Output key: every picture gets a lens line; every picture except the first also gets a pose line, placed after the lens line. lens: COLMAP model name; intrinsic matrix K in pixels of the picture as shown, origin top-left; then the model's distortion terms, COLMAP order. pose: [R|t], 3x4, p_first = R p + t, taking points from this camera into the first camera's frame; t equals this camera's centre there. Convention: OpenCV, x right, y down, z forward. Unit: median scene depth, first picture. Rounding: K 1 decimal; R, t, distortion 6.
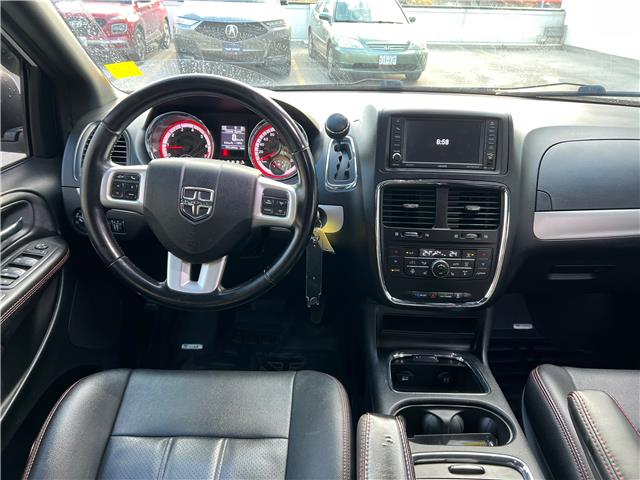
lens RADIAL K [[475.6, 0, 320.0], [0, 475.6, 240.0], [0, 0, 1]] dist [0.030348, -0.004823]
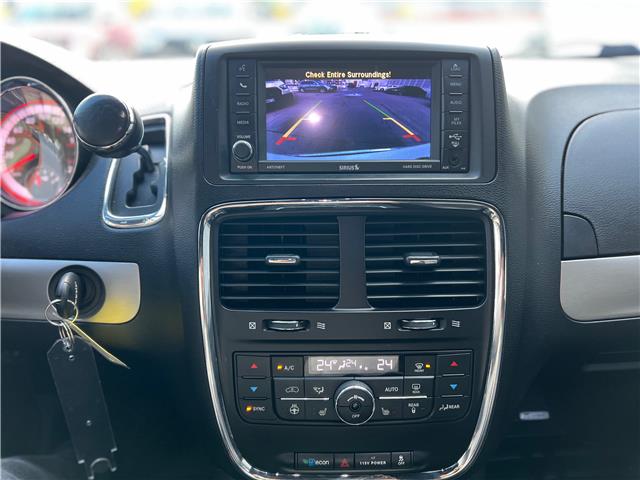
lens RADIAL K [[475.6, 0, 320.0], [0, 475.6, 240.0], [0, 0, 1]] dist [0.030348, -0.004823]
pose [[0.999175, -0.038859, 0.011819, 0.219611], [0.039338, 0.998279, -0.043493, -0.068927], [-0.010109, 0.043922, 0.998984, 0.558375]]
